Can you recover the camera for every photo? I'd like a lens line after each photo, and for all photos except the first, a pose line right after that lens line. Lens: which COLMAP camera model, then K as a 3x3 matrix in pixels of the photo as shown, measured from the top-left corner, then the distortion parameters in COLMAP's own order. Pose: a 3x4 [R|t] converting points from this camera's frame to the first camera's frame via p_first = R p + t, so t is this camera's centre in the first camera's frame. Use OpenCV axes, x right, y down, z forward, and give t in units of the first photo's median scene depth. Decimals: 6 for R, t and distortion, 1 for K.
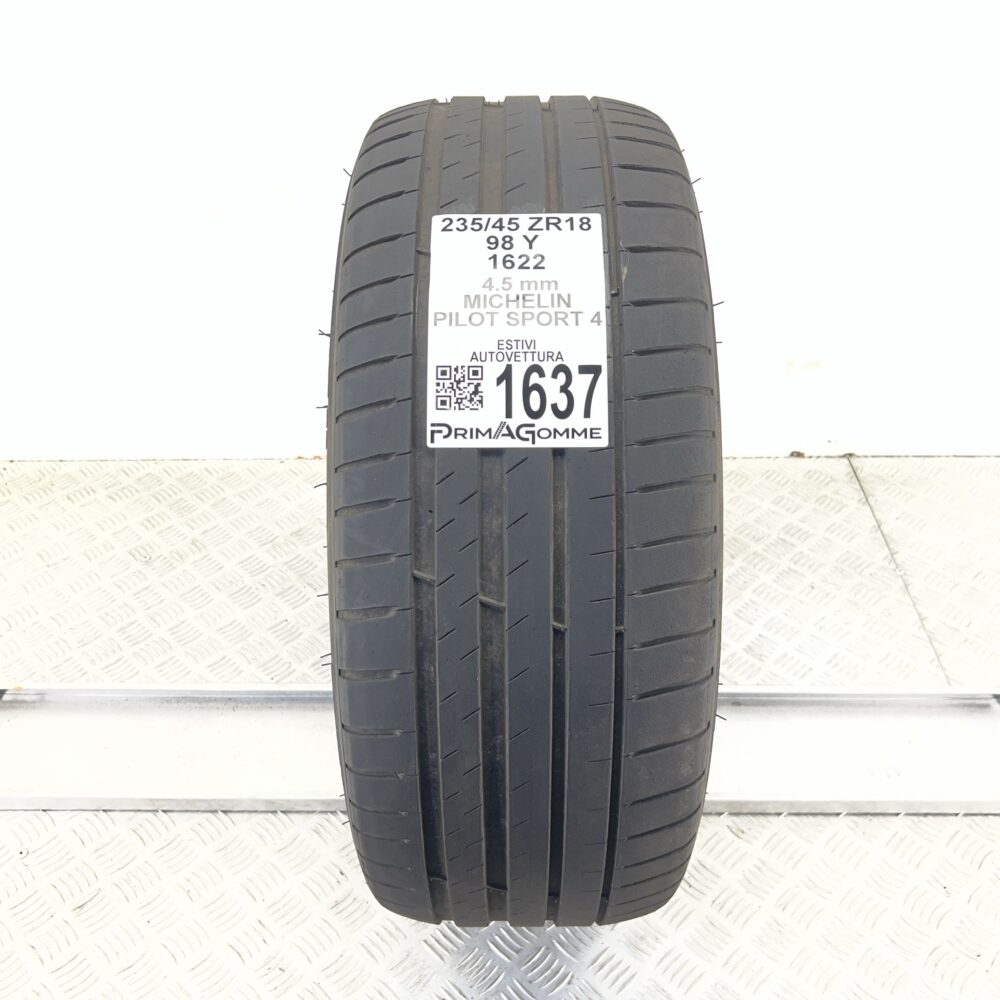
lens RADIAL K [[1053.9, 0, 500.0], [0, 1053.9, 500.0], [0, 0, 1]] dist [0.164812, -0.486317]
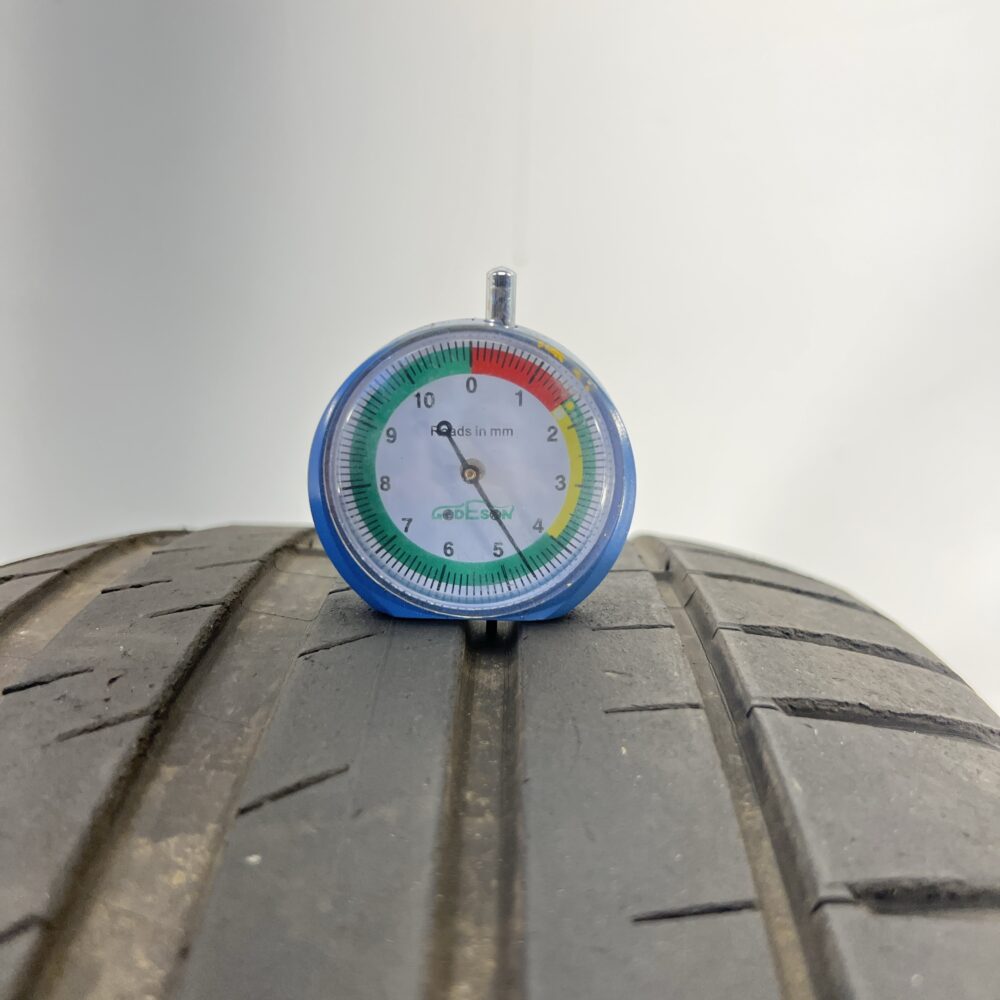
lens RADIAL K [[1053.9, 0, 500.0], [0, 1053.9, 500.0], [0, 0, 1]] dist [0.164812, -0.486317]
pose [[0.999695, 0.022592, -0.009991, 0.059489], [-0.024695, 0.924098, -0.381358, -0.340213], [0.000617, 0.381488, 0.924374, 0.906265]]
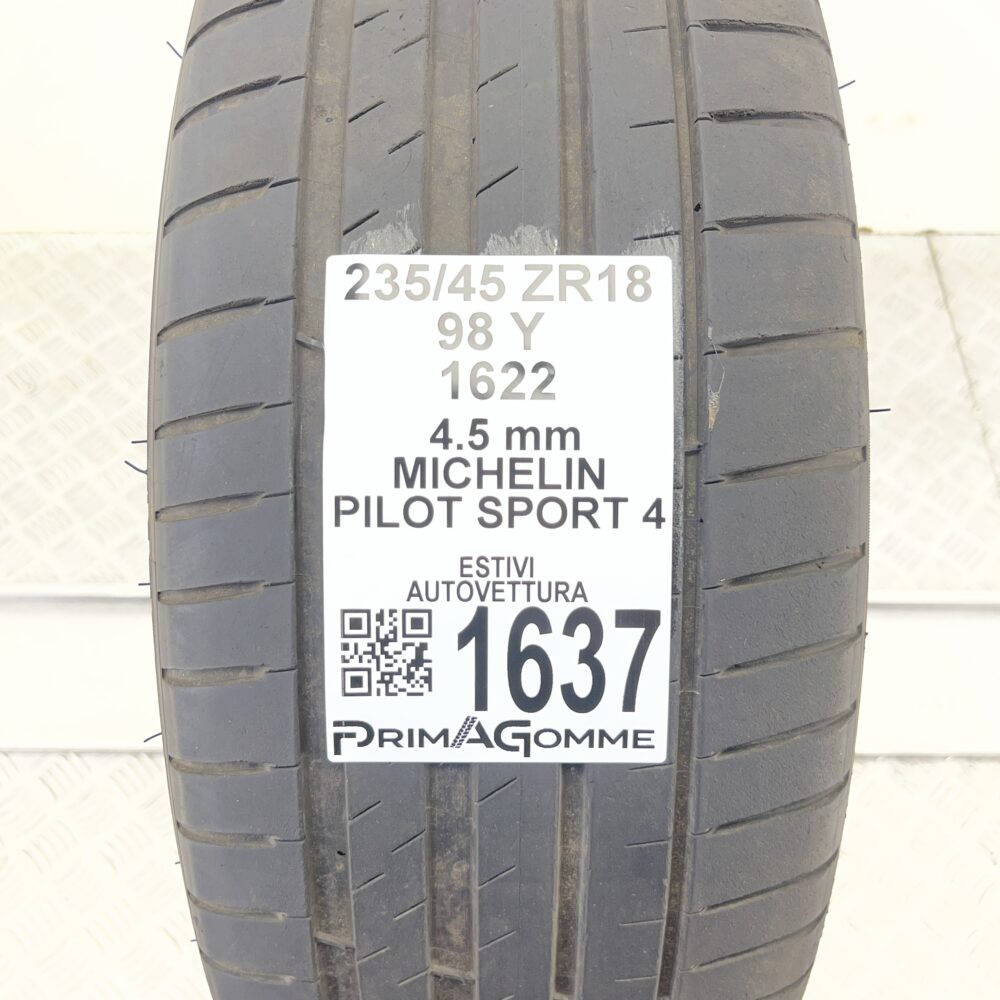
lens RADIAL K [[1053.9, 0, 500.0], [0, 1053.9, 500.0], [0, 0, 1]] dist [0.164812, -0.486317]
pose [[0.999893, 0.002538, 0.014380, 0.009776], [-0.007732, 0.927397, 0.373998, -0.370640], [-0.012387, -0.374069, 0.927318, 0.539690]]
